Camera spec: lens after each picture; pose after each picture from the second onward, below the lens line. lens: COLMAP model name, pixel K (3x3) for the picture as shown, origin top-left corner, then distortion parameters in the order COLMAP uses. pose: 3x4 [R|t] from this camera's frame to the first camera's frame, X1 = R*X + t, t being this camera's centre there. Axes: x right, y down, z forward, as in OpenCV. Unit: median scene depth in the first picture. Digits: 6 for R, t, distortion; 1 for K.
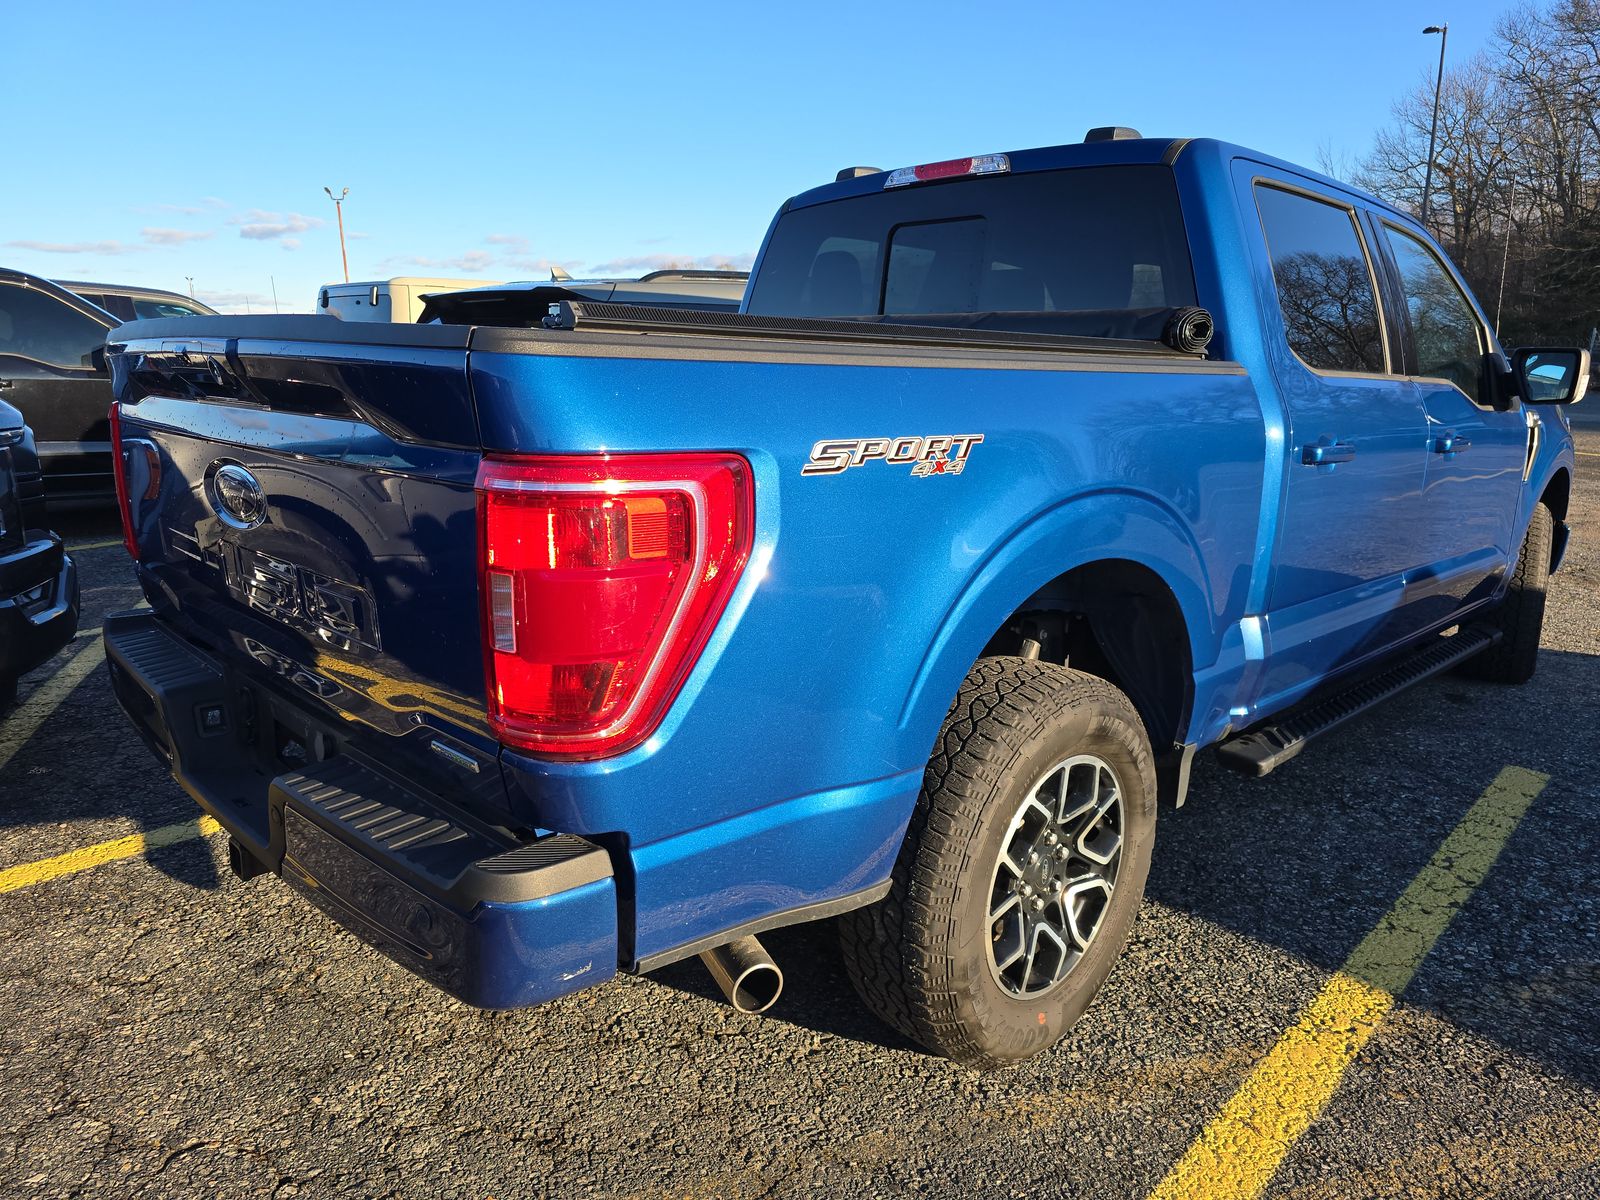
lens RADIAL K [[1087.9, 0, 792.7], [0, 1087.9, 600.1], [0, 0, 1]] dist [0.039852, -0.027144]
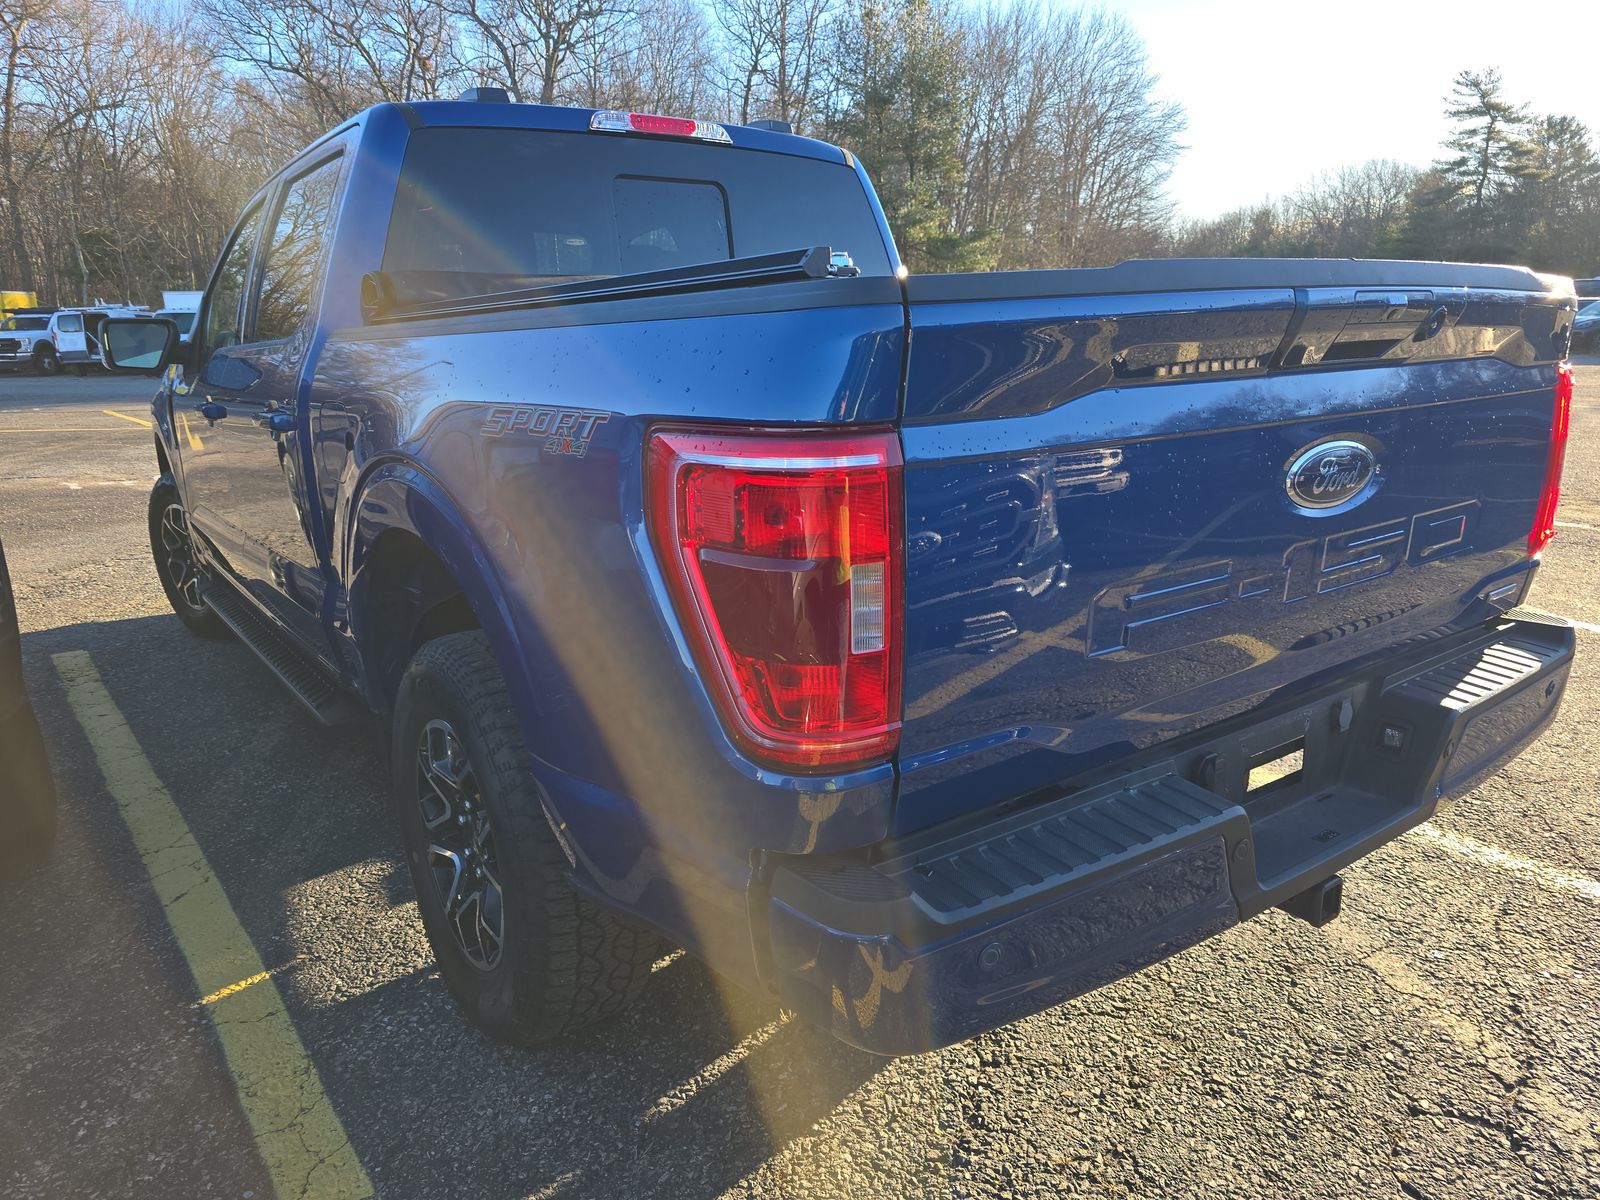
lens RADIAL K [[1087.9, 0, 796.8], [0, 1087.9, 598.3], [0, 0, 1]] dist [0.039852, -0.027144]
pose [[0.135737, -0.249854, 0.958722, -0.854697], [0.233500, 0.948487, 0.214127, -0.173907], [-0.962836, 0.194797, 0.187086, 0.770695]]
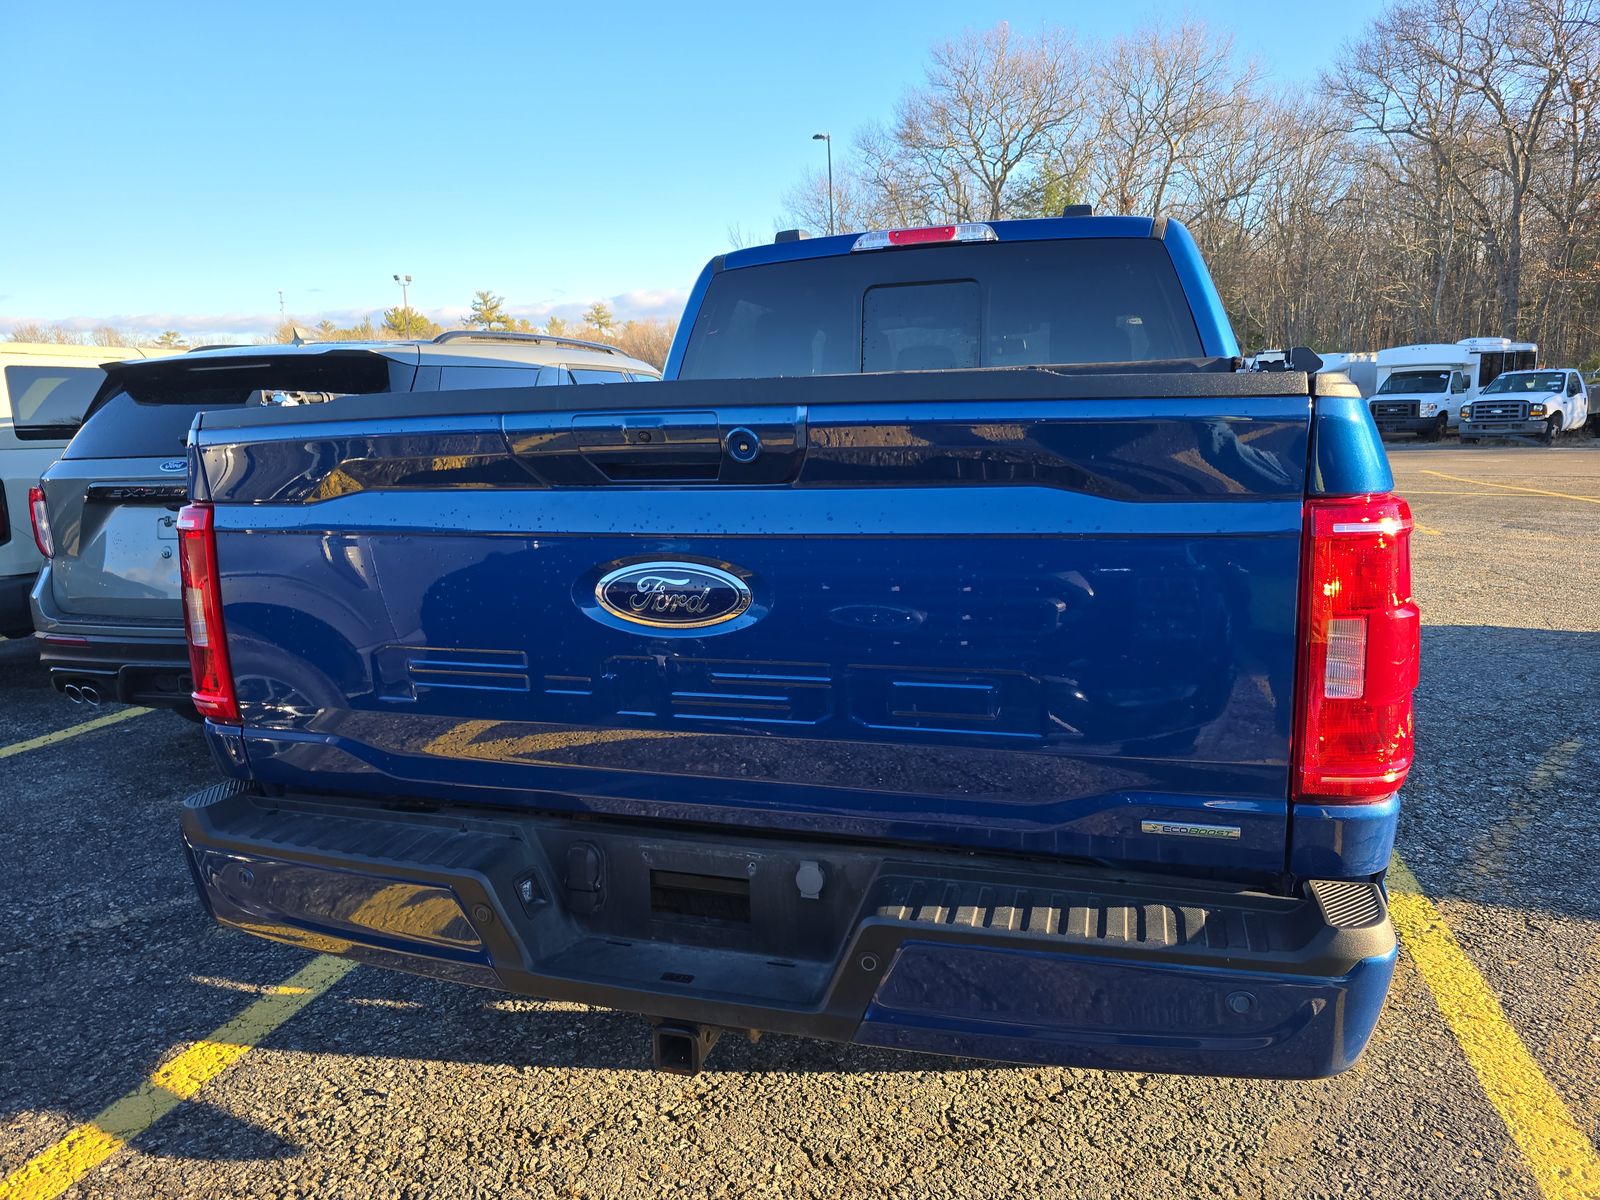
lens RADIAL K [[1087.9, 0, 797.8], [0, 1087.9, 604.8], [0, 0, 1]] dist [0.039852, -0.027144]
pose [[0.876163, -0.117632, 0.467441, -0.491995], [0.141905, 0.989736, -0.016916, -0.038582], [-0.460653, 0.081153, 0.883862, 0.148011]]
